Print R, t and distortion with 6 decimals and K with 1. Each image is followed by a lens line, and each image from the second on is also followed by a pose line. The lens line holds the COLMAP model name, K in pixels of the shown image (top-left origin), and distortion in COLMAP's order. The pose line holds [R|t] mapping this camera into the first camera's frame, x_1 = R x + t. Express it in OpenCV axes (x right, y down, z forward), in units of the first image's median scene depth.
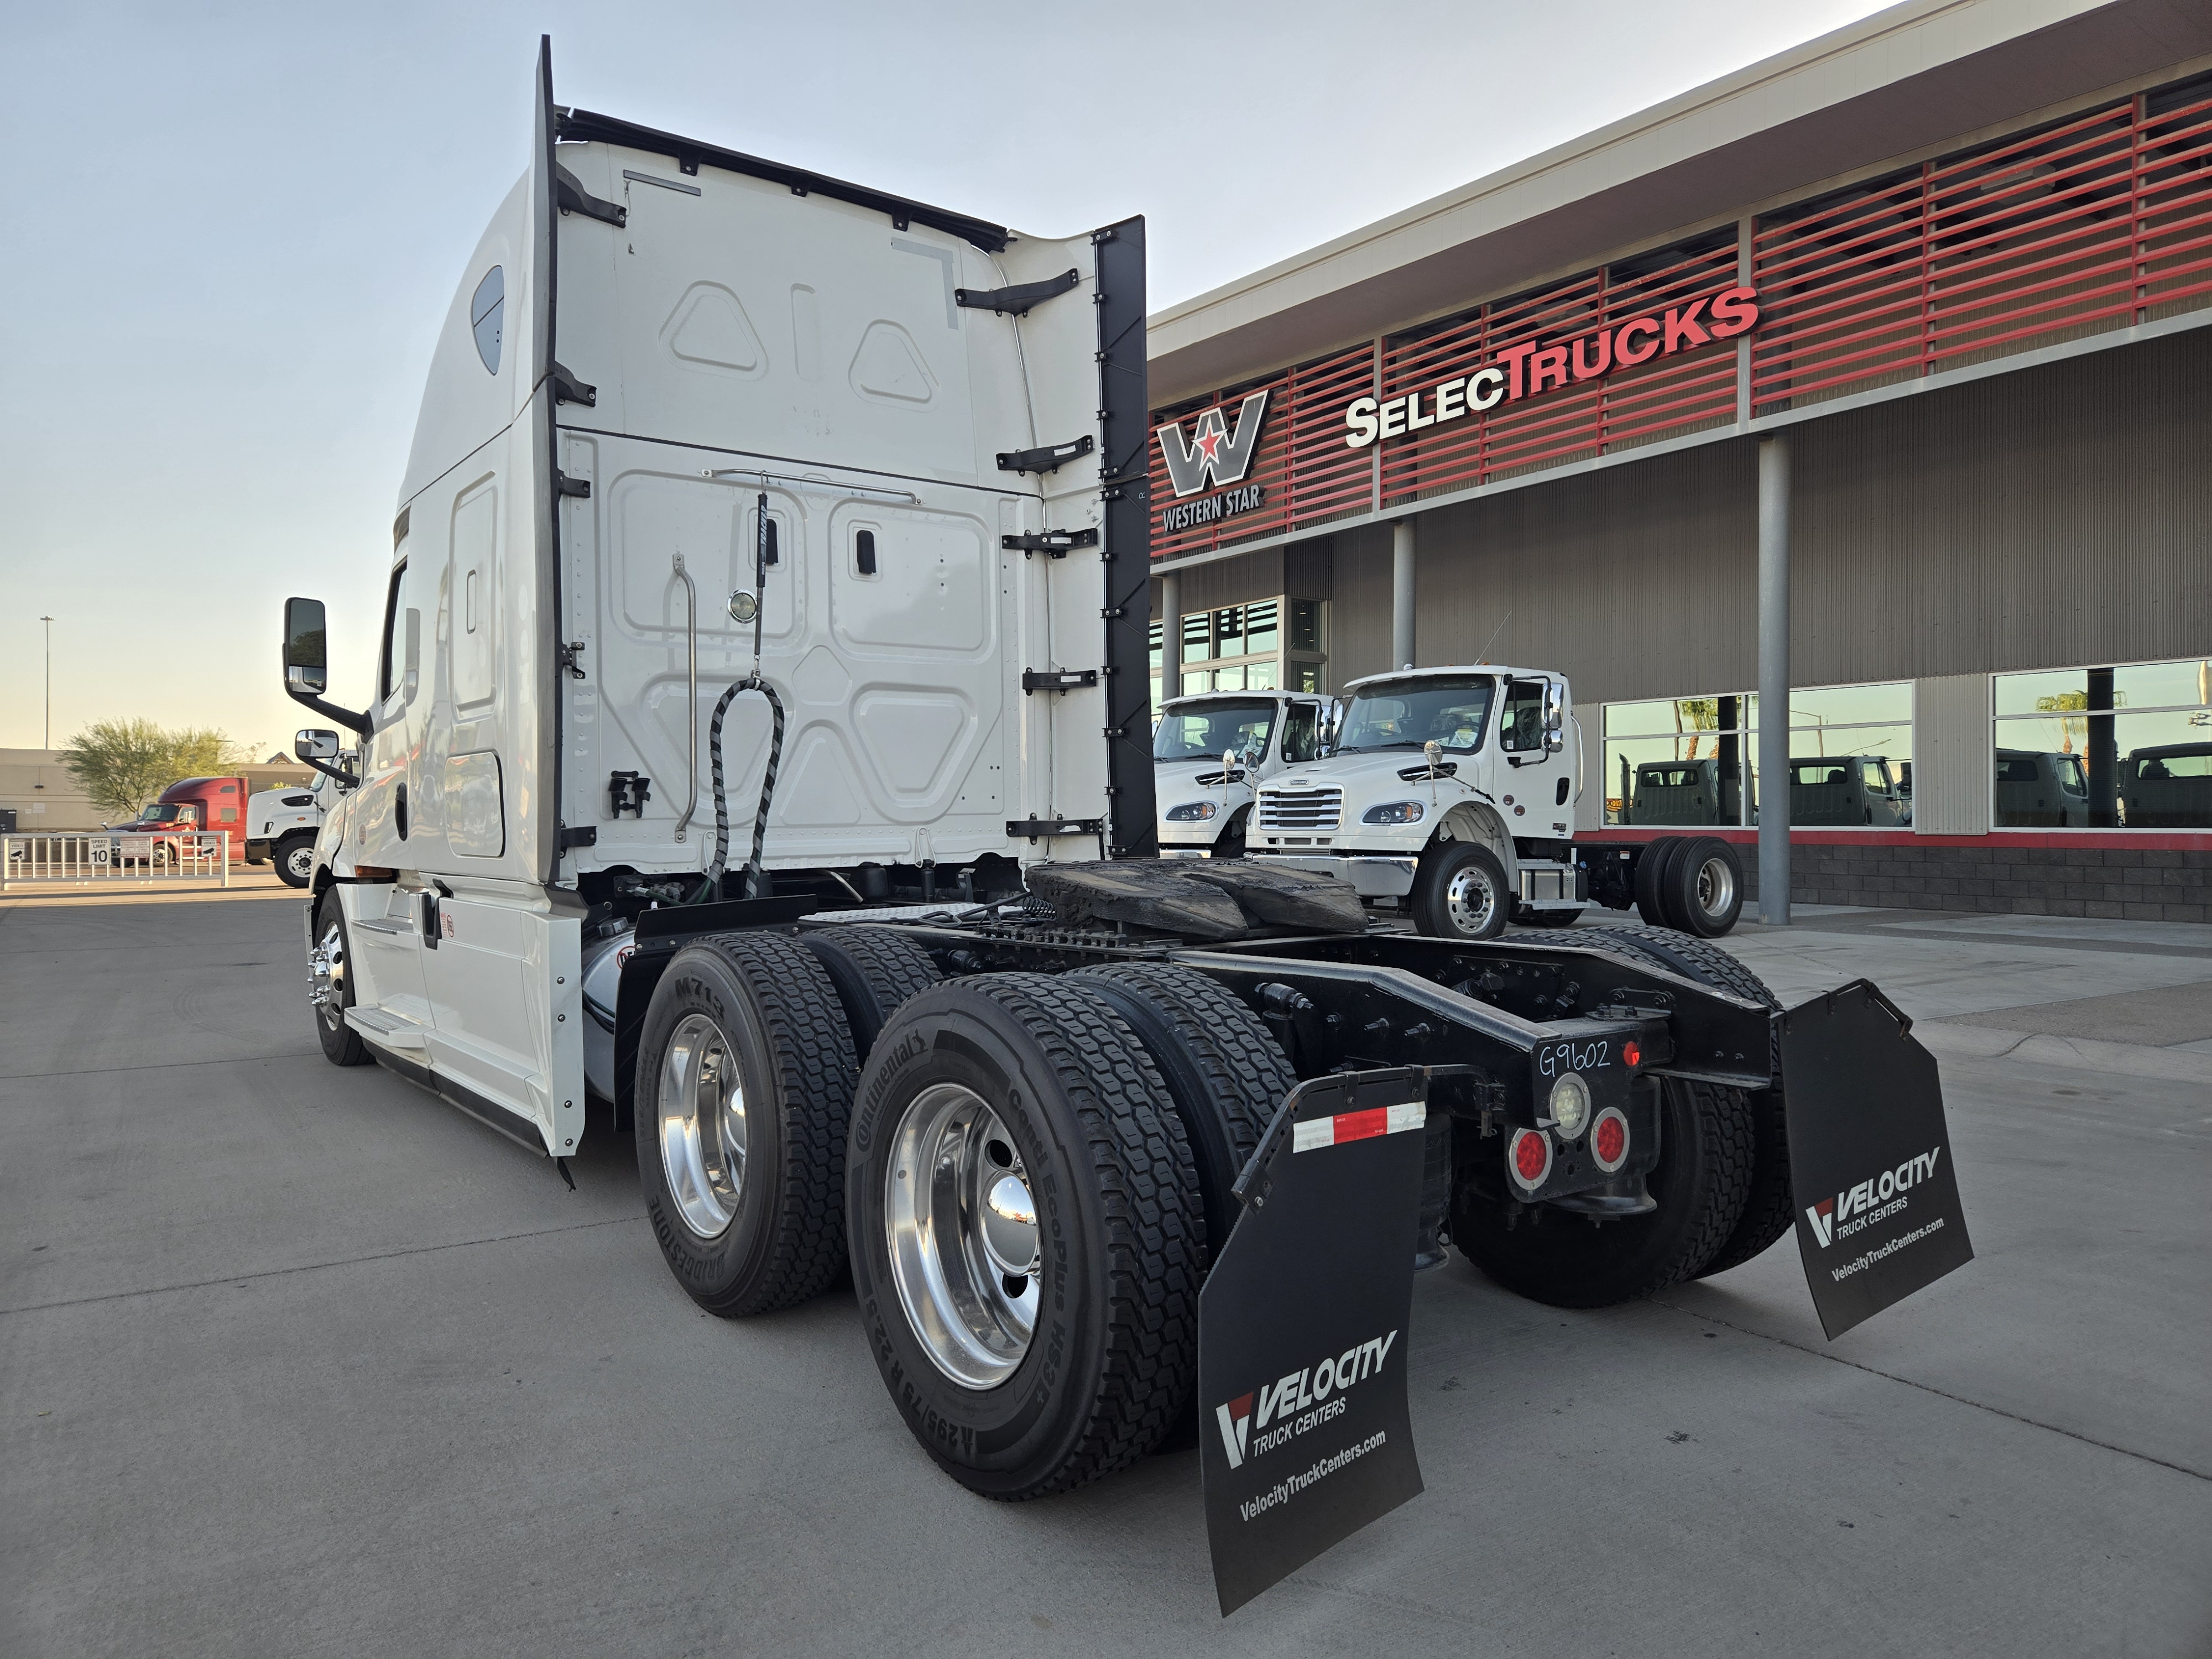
lens RADIAL K [[1455.3, 0, 1100.8], [0, 1455.3, 805.1], [0, 0, 1]] dist [0.052158, -0.002372]
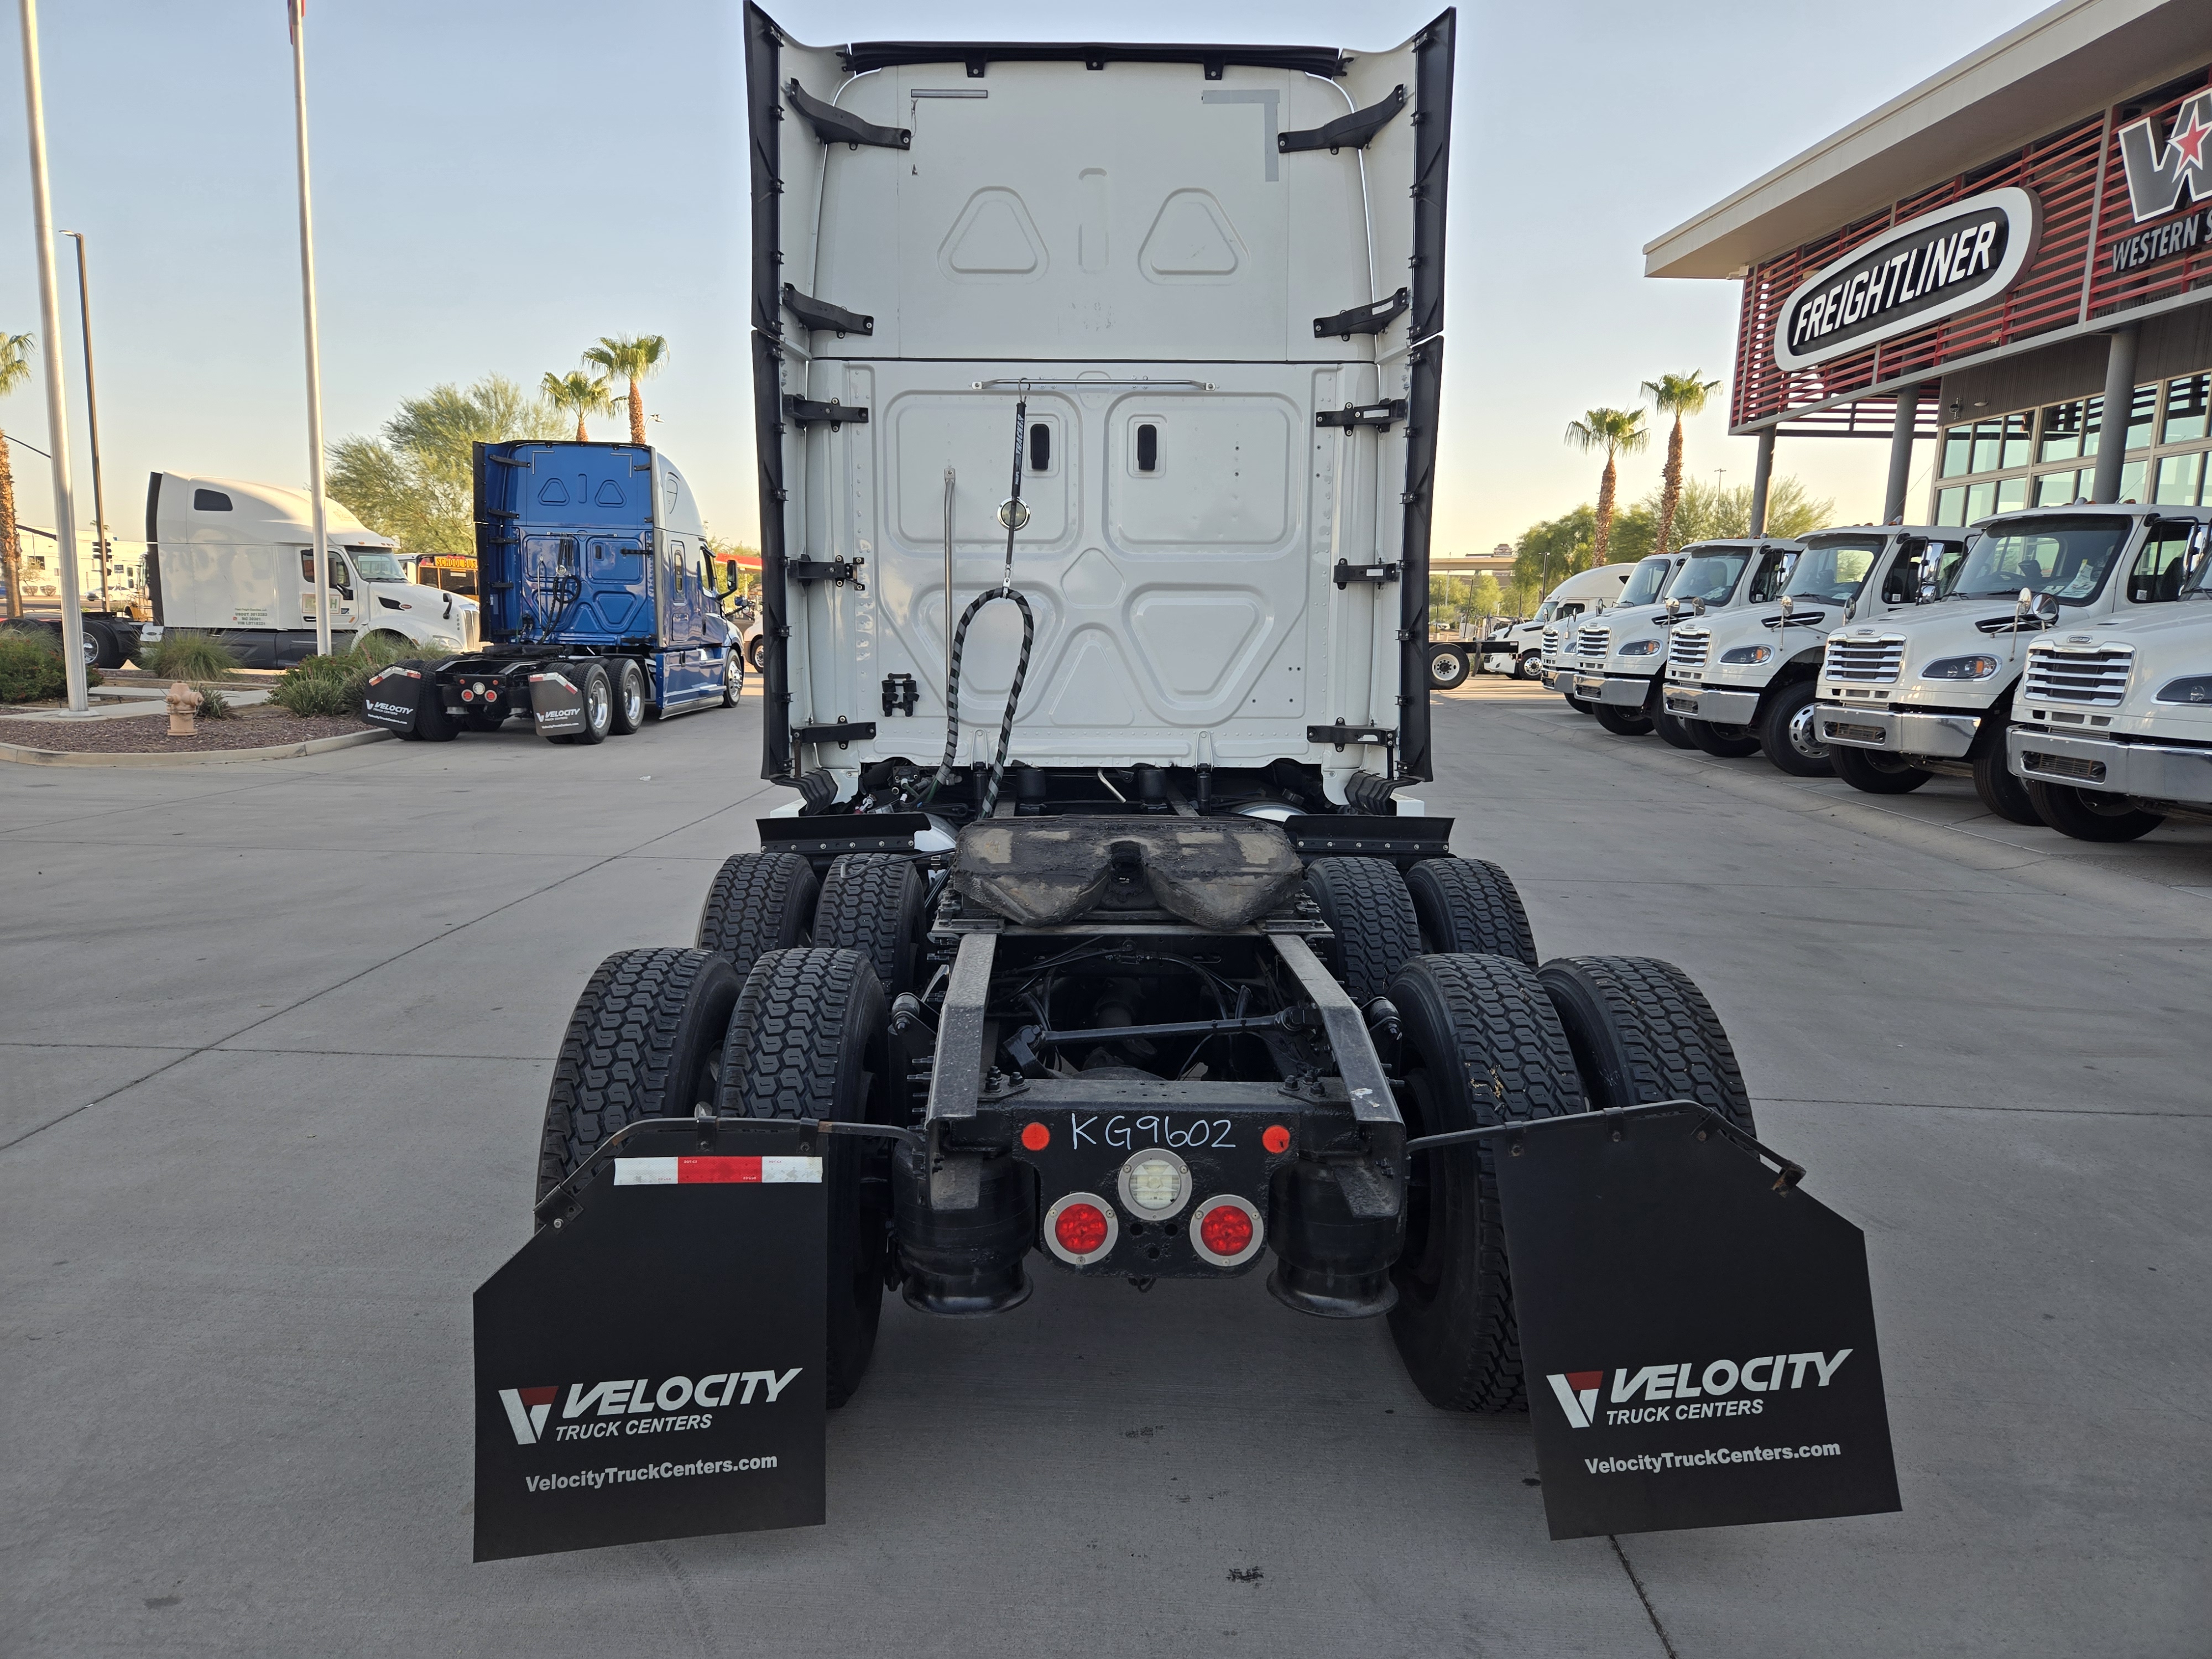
lens RADIAL K [[1475.5, 0, 1106.0], [0, 1475.5, 829.5], [0, 0, 1]] dist [0.057229, -0.034559]
pose [[0.815867, 0.101597, -0.569244, 0.381144], [-0.014381, 0.987704, 0.155671, -0.069761], [0.578061, -0.118821, 0.807296, 0.143623]]
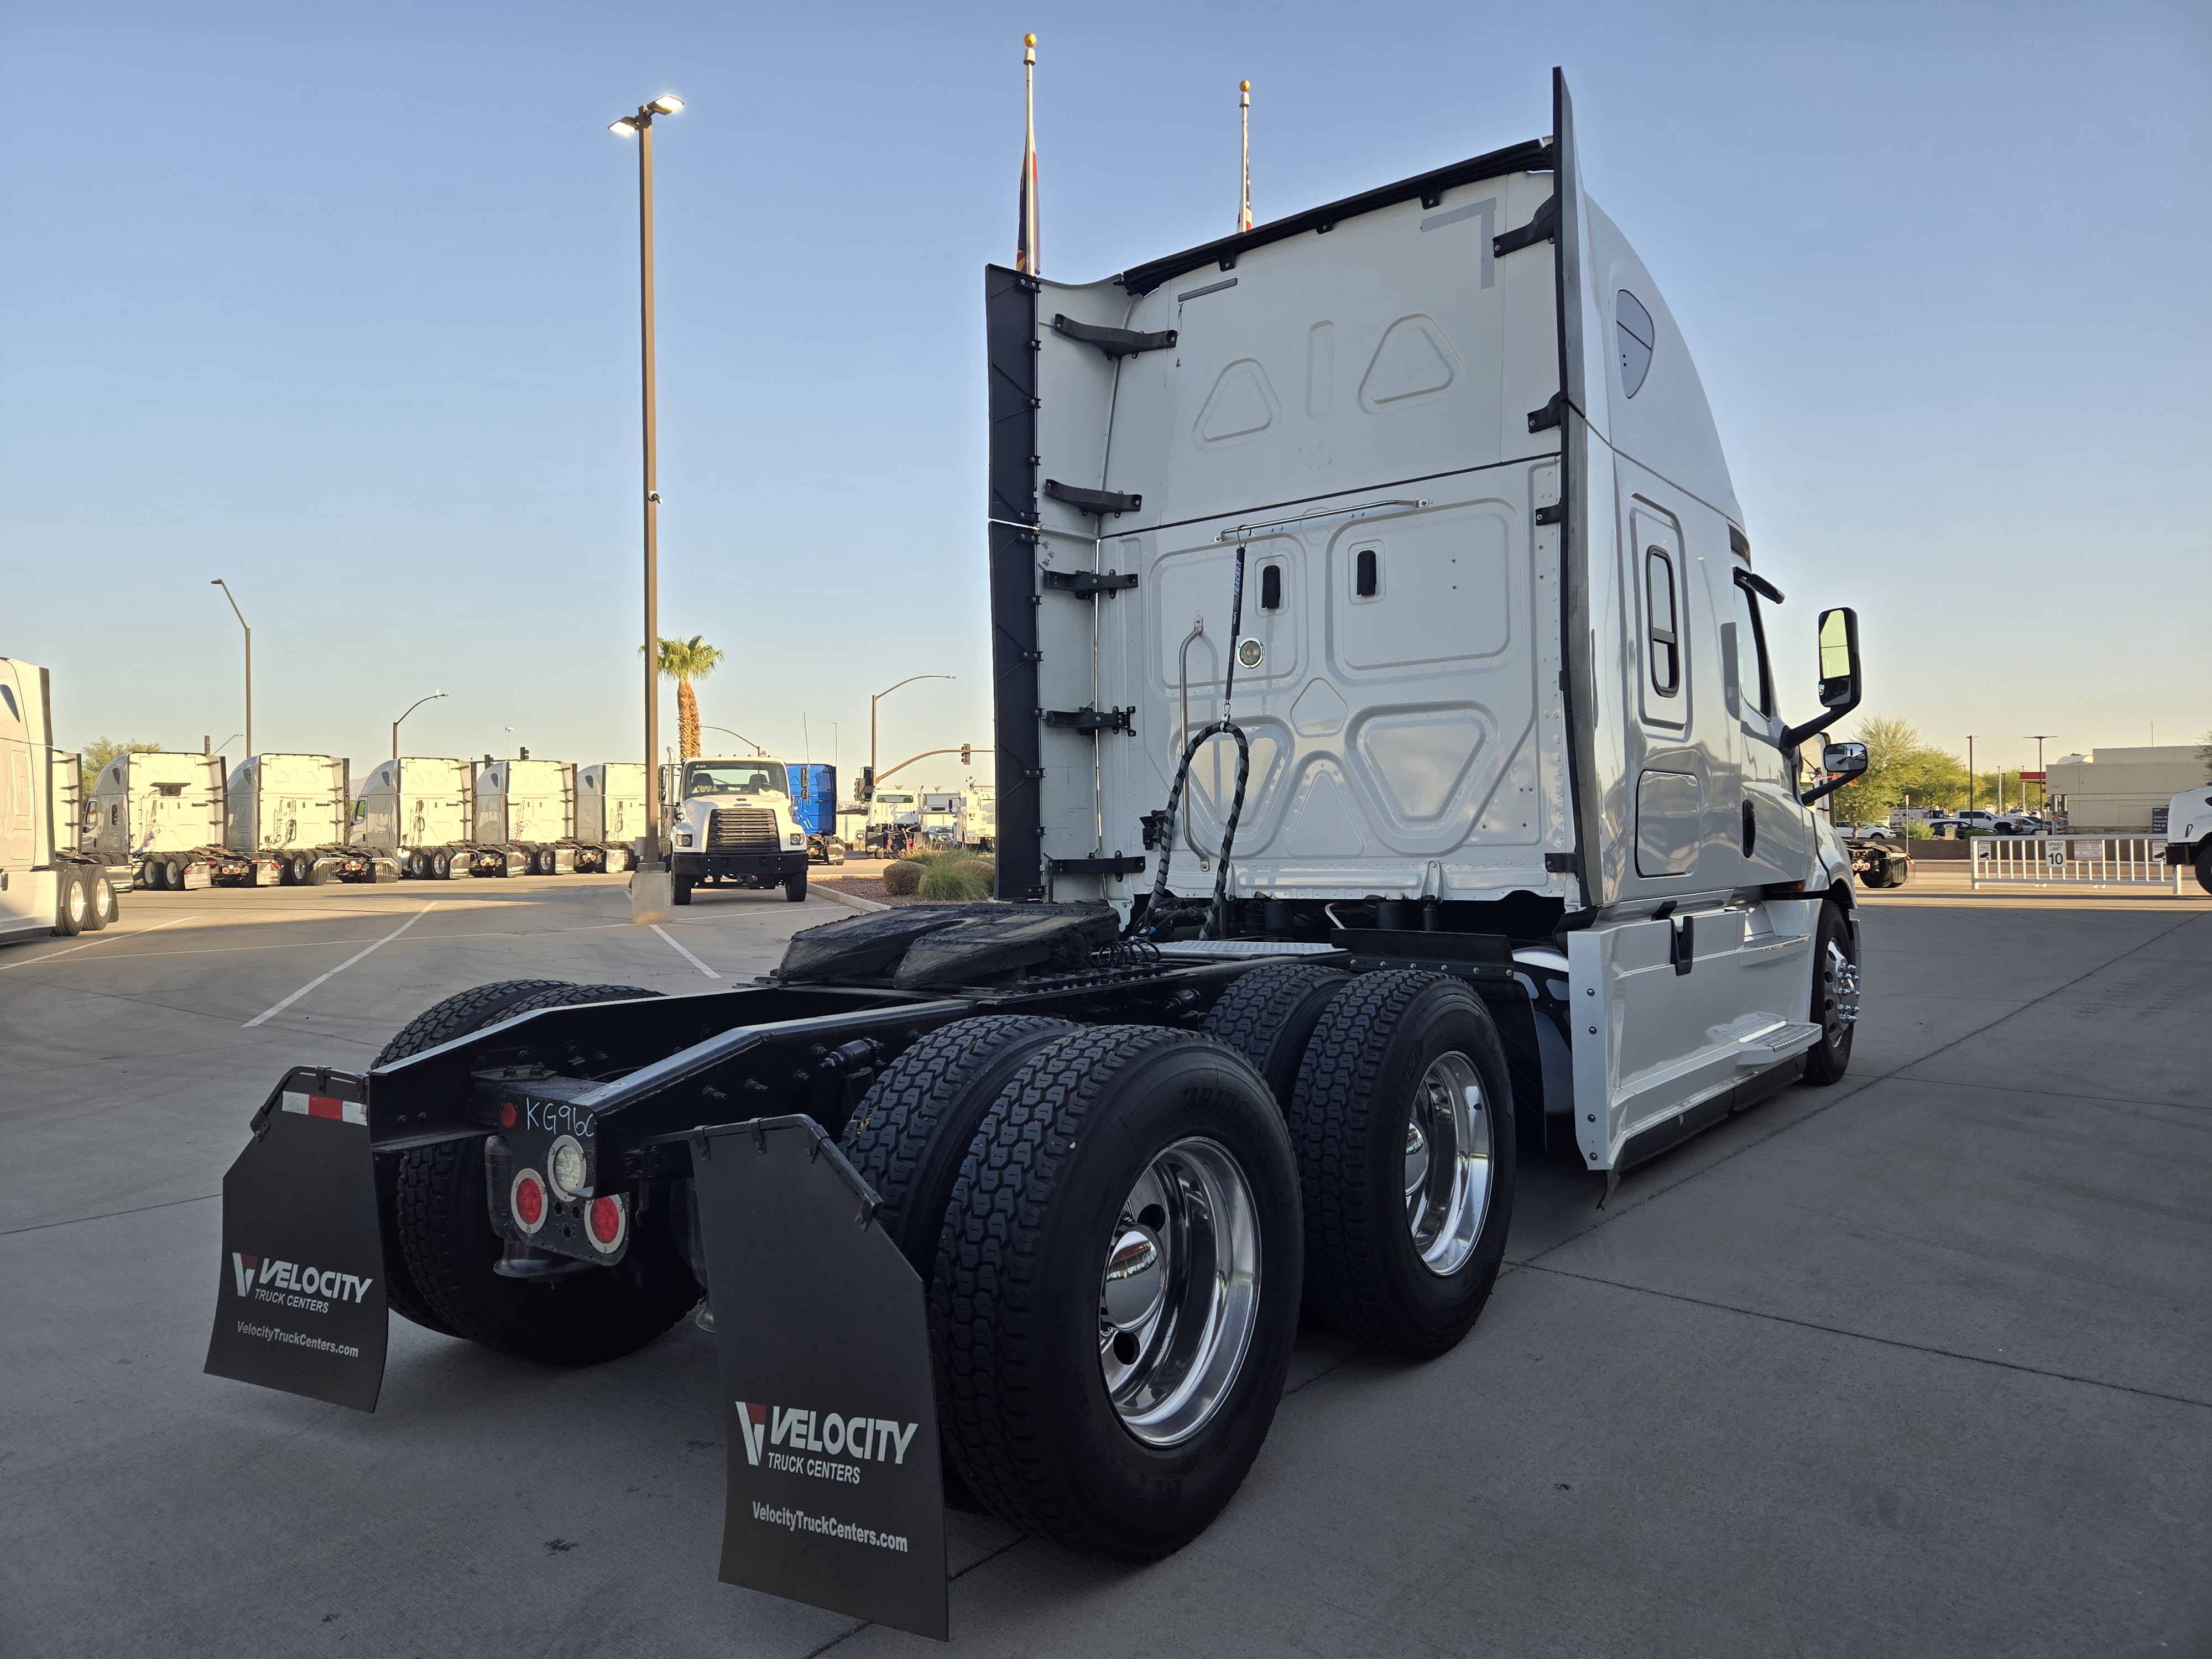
lens RADIAL K [[1499.9, 0, 1112.7], [0, 1499.9, 808.8], [0, 0, 1]] dist [0.081324, -0.078473]
pose [[0.275764, -0.016773, -0.961079, 0.696634], [0.022366, 0.999689, -0.011030, -0.010181], [0.960965, -0.018454, 0.276053, 0.527059]]
